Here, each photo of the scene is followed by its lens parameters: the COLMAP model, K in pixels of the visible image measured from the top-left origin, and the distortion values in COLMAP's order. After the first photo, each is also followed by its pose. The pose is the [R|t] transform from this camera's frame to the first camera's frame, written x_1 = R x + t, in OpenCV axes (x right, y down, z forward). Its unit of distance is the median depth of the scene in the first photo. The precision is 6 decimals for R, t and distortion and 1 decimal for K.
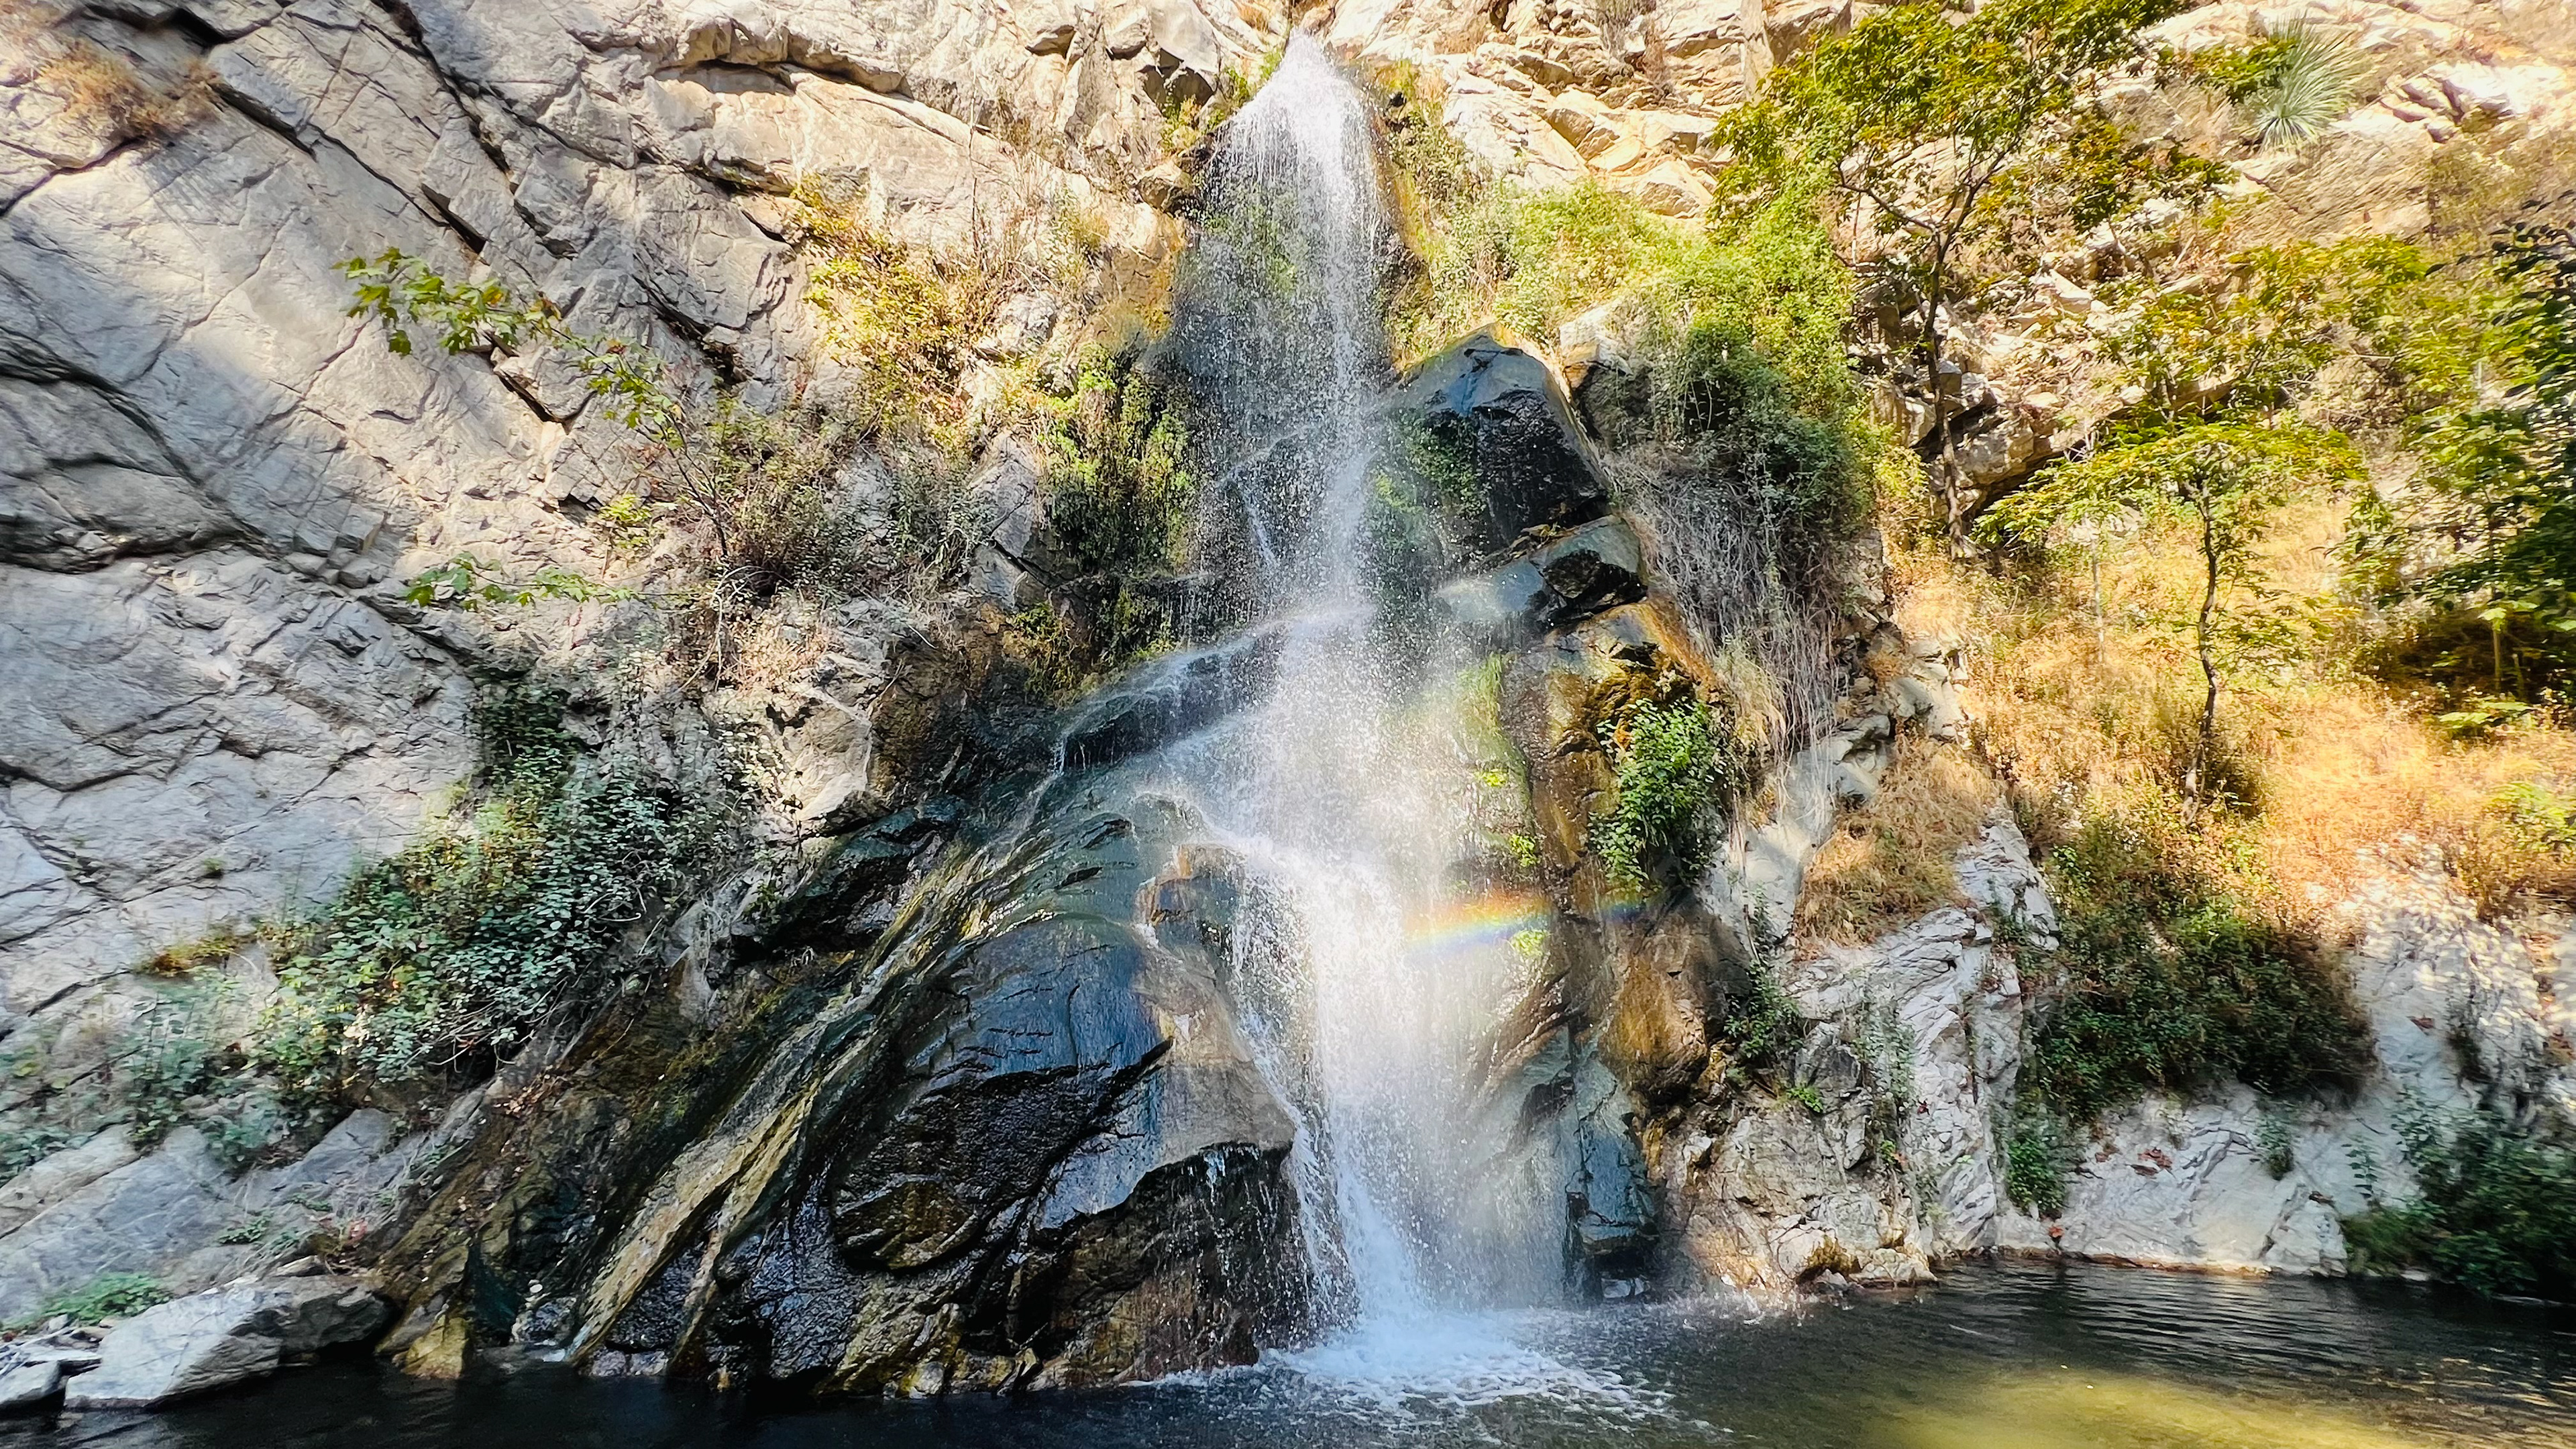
lens RADIAL K [[1124.1, 0, 1275.8], [0, 1124.1, 714.0], [0, 0, 1]] dist [-0.001115, -0.000030]
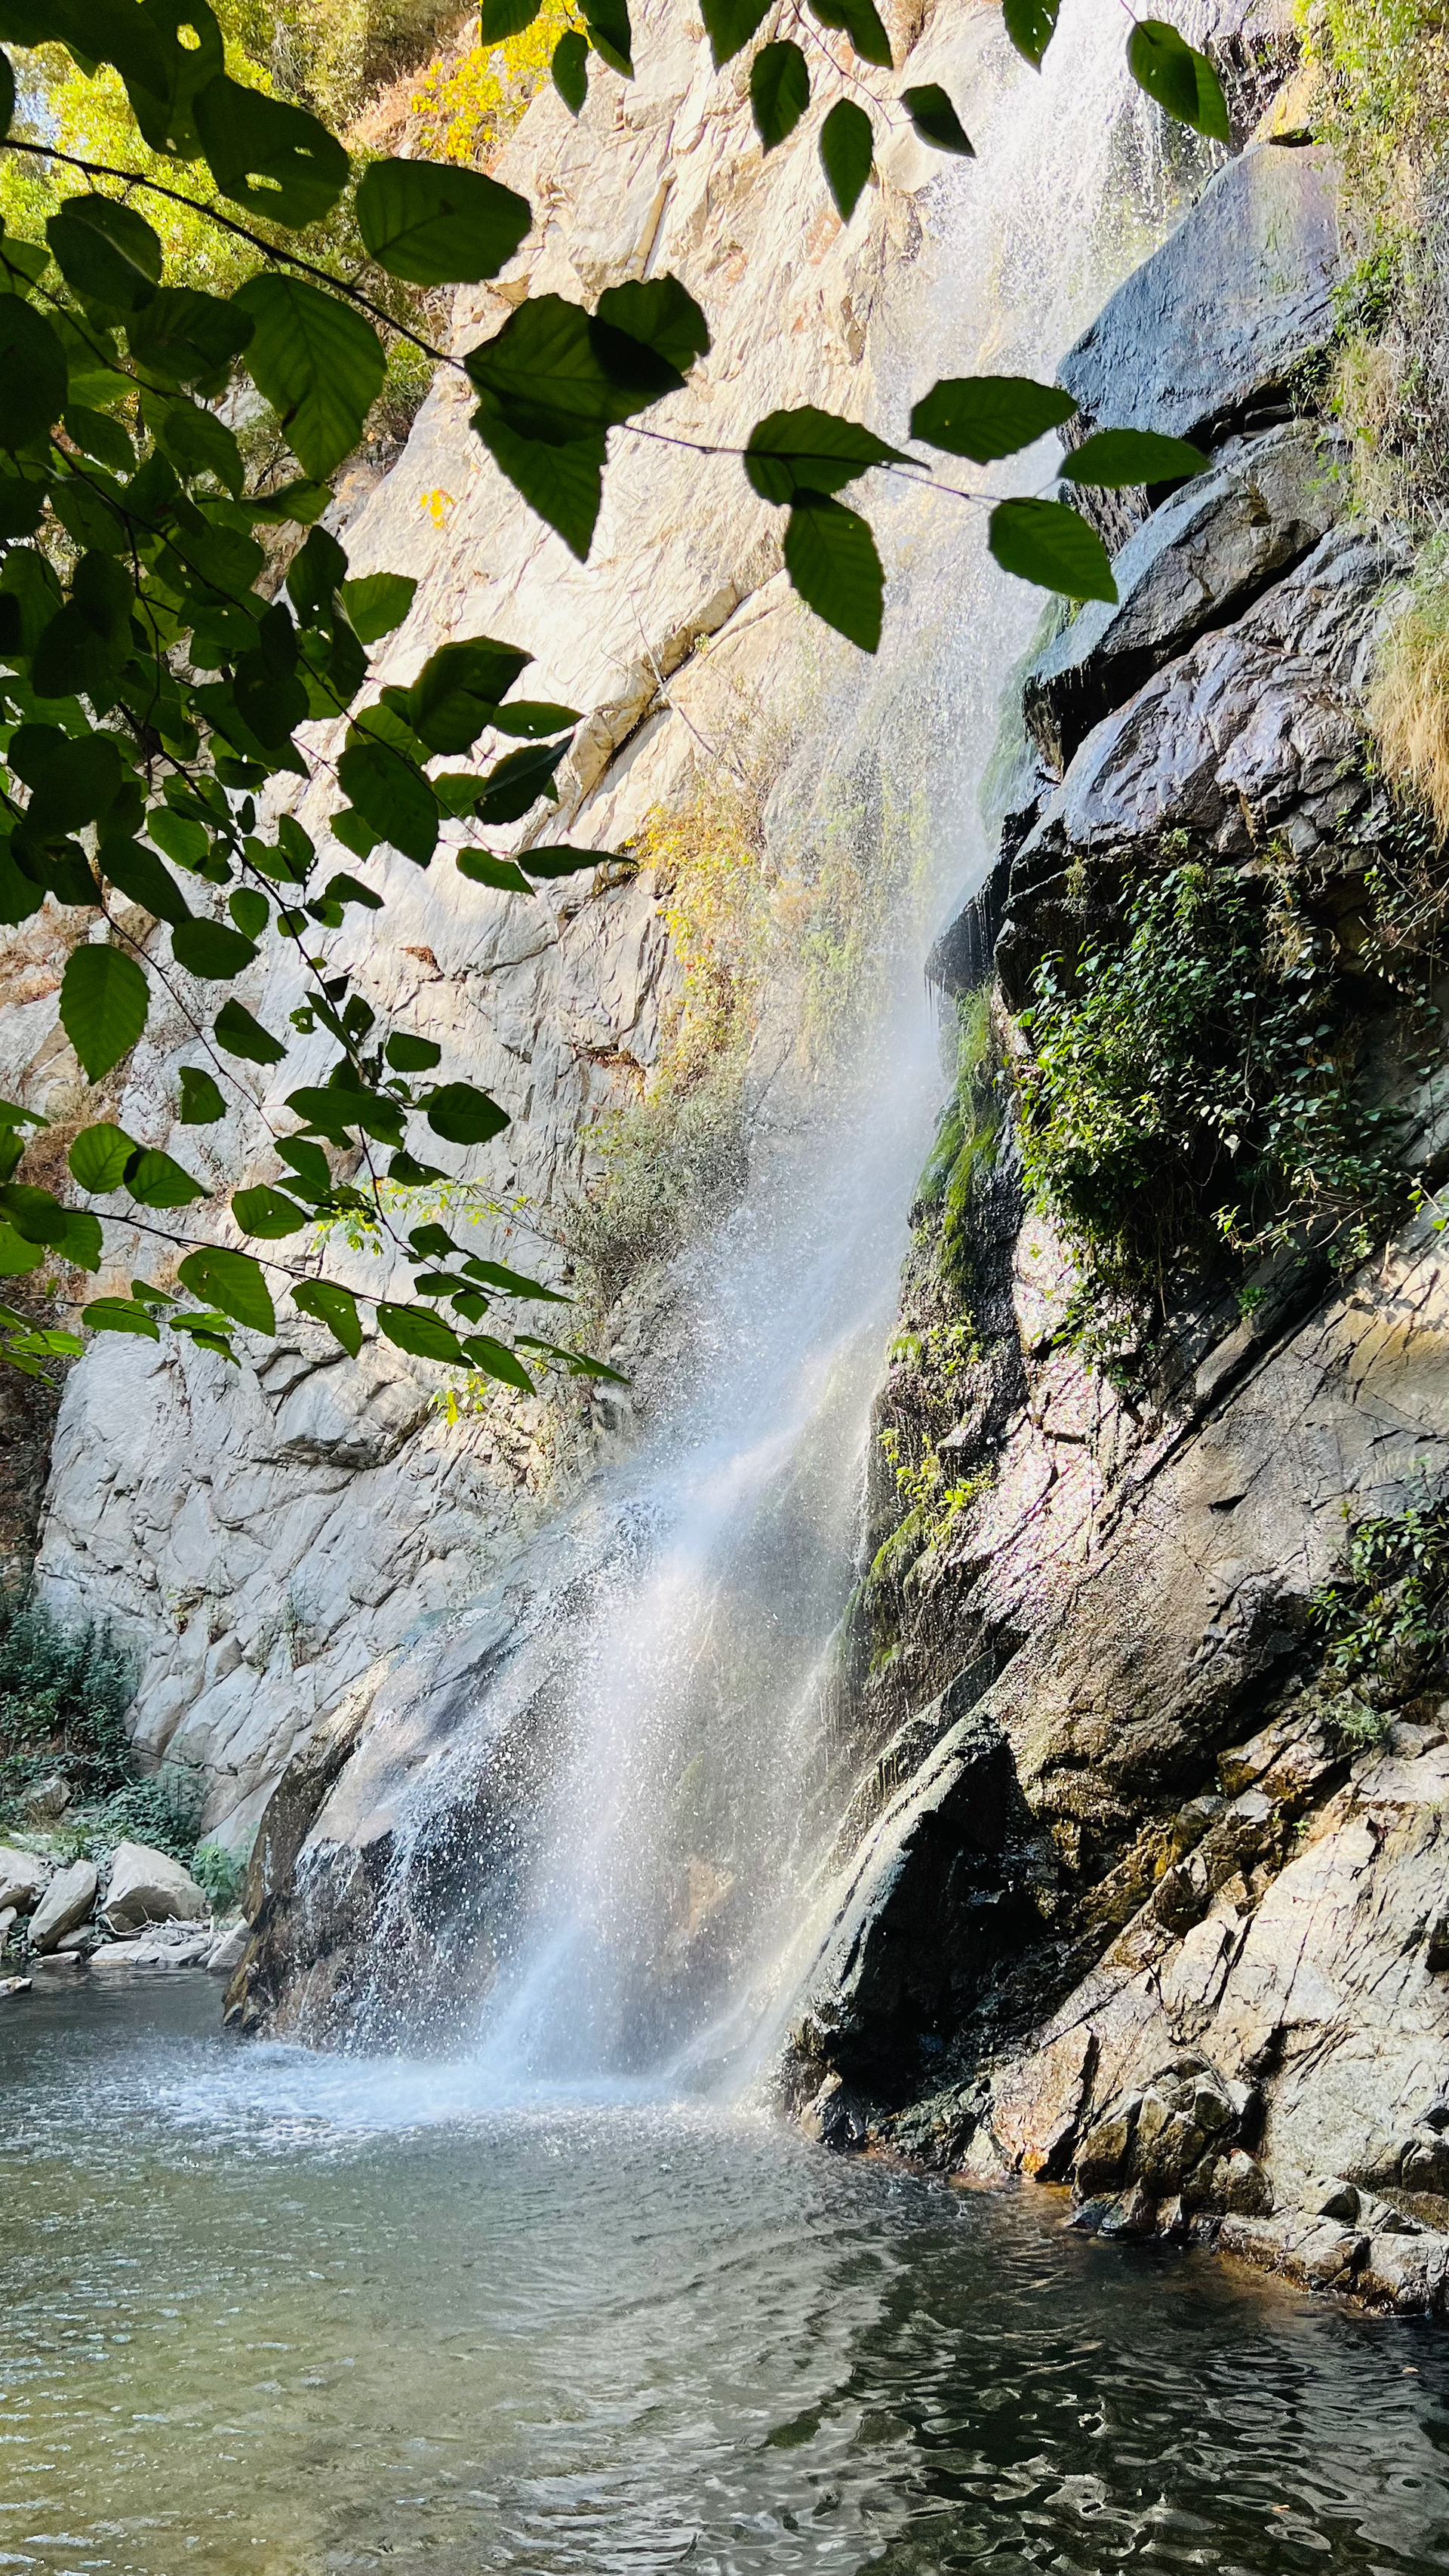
lens RADIAL K [[1919.4, 0, 726.6], [0, 1919.4, 1277.0], [0, 0, 1]] dist [0.046399, -0.045023]
pose [[0.117644, -0.264246, -0.957253, 1.050204], [0.329161, 0.919830, -0.213462, 0.238029], [0.936917, -0.289978, 0.195192, 0.670144]]
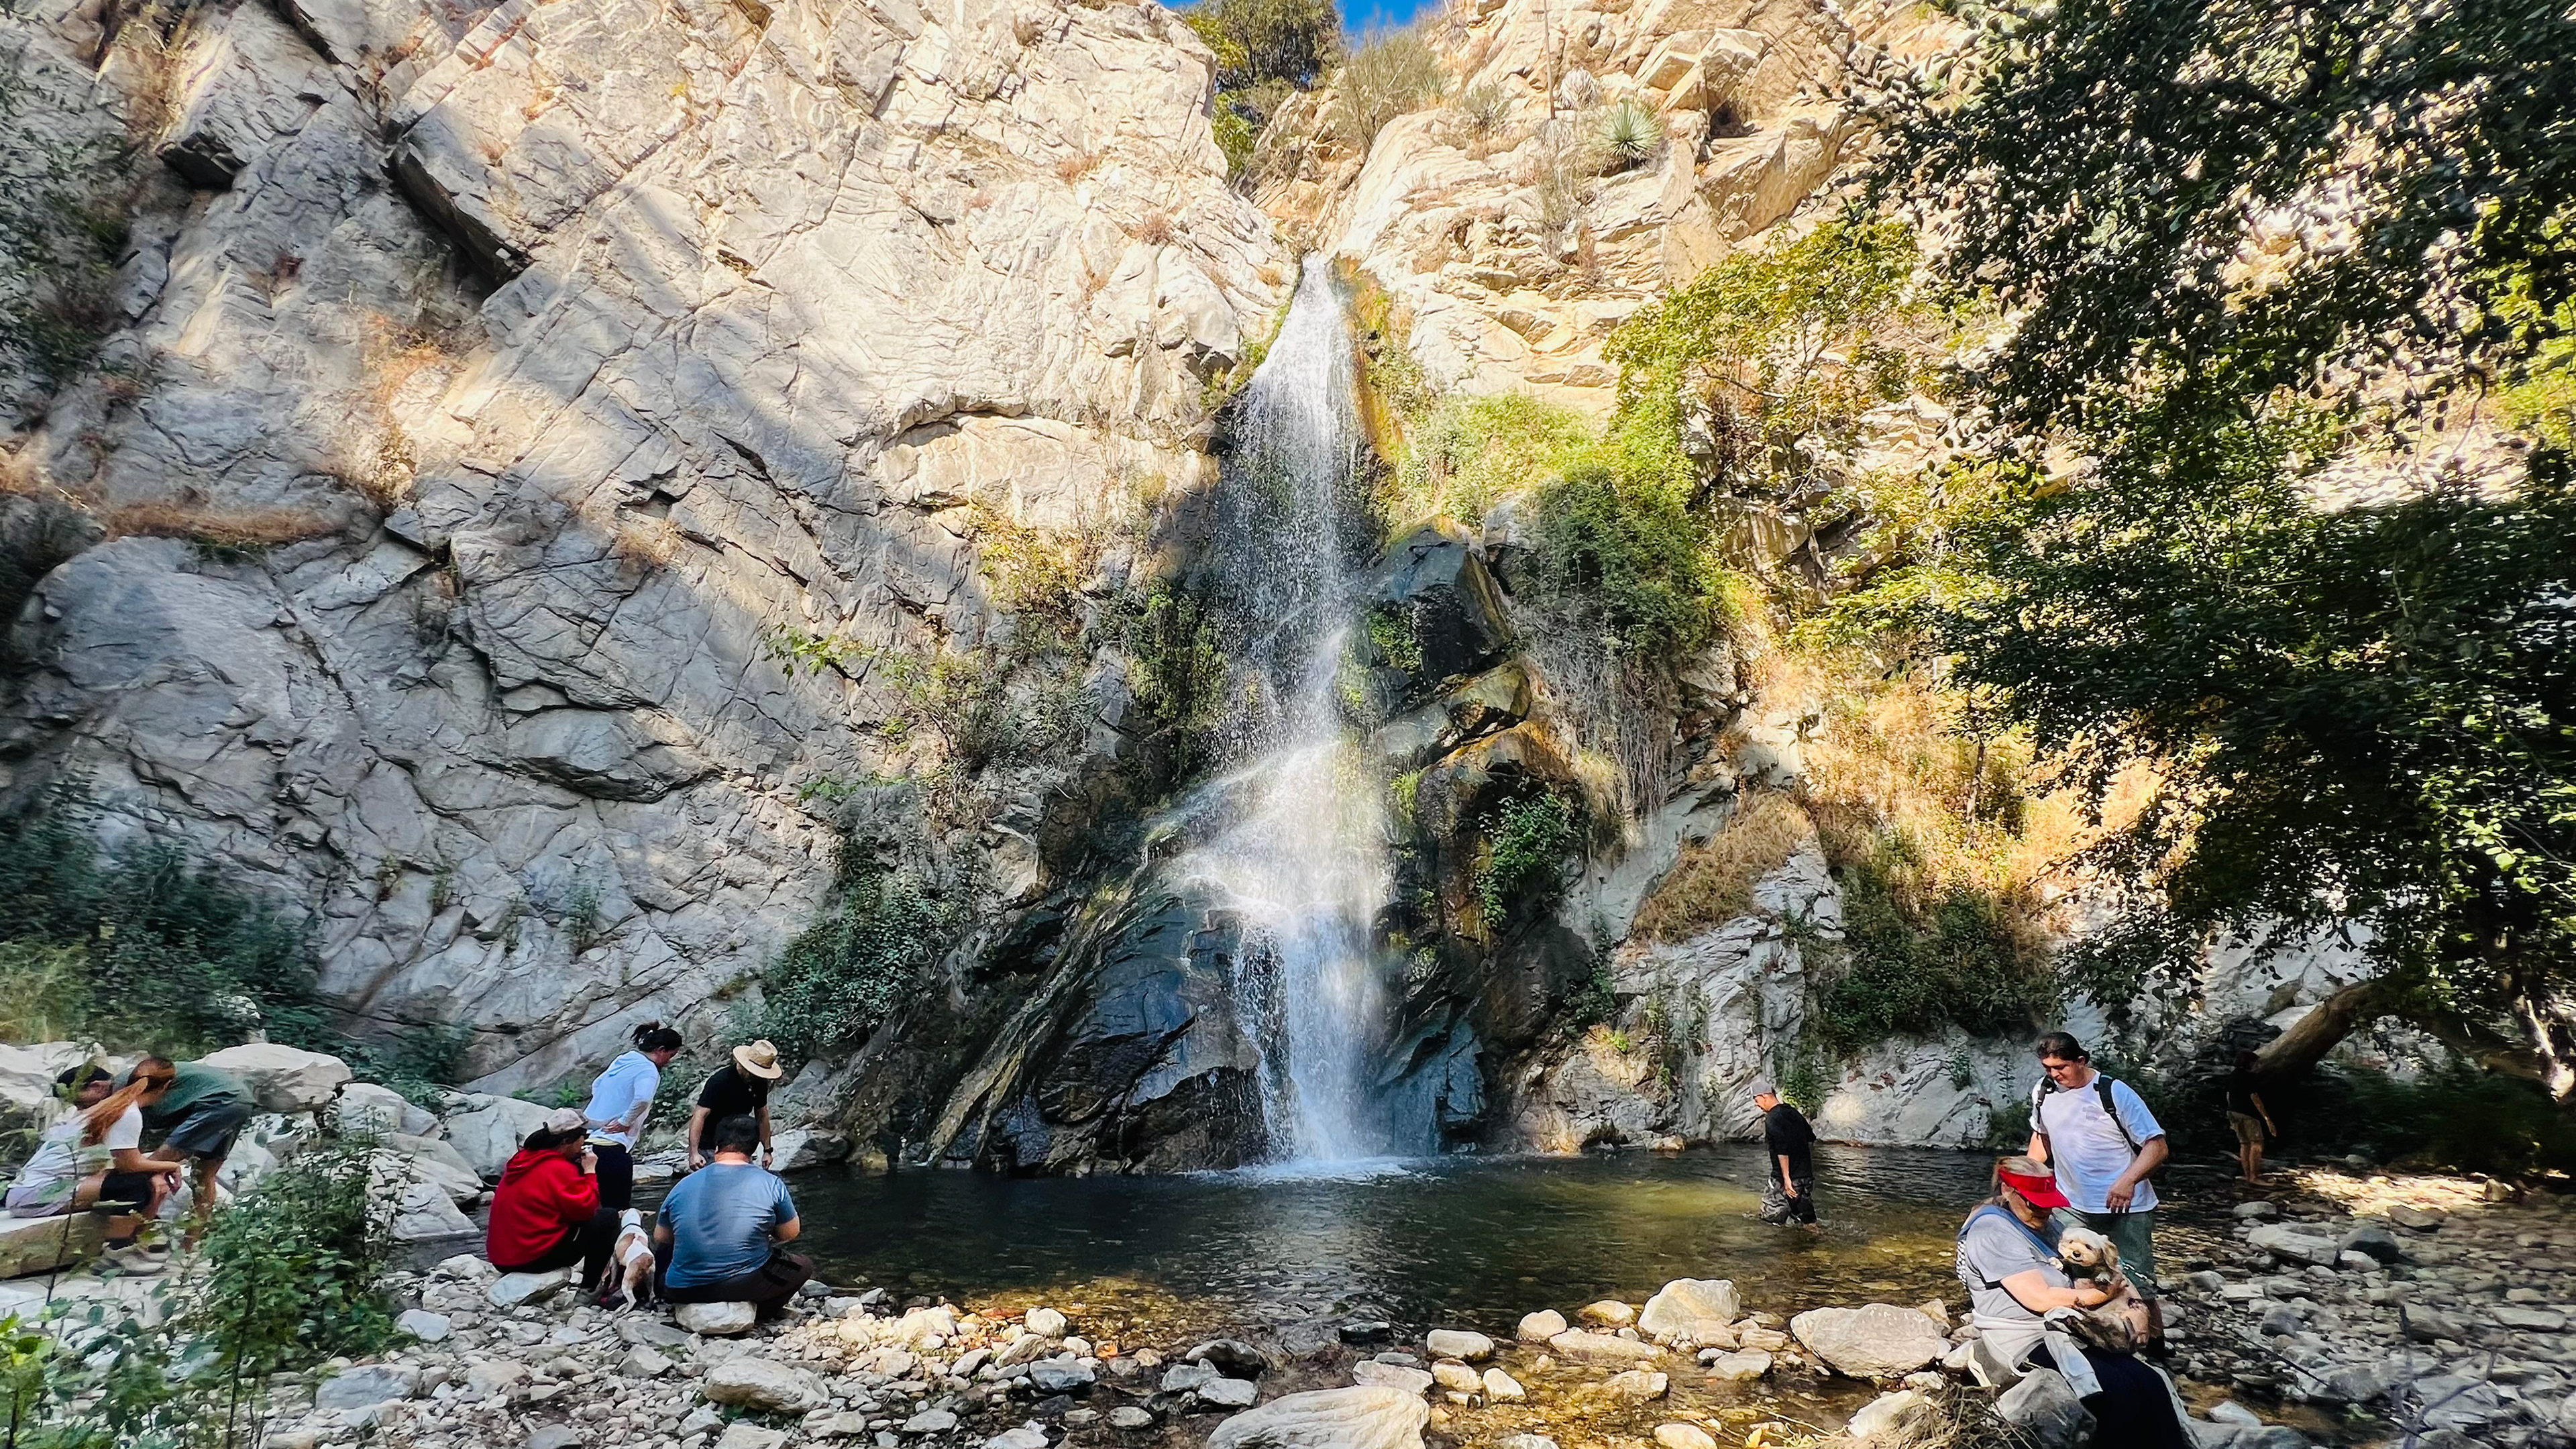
lens RADIAL K [[1091.2, 0, 1284.7], [0, 1091.2, 757.4], [0, 0, 1]] dist [-0.002911, -0.000280]
pose [[0.992074, -0.050020, -0.115269, 0.195664], [0.056185, 0.997123, 0.050874, -0.163698], [0.112393, -0.056947, 0.992031, -0.550952]]
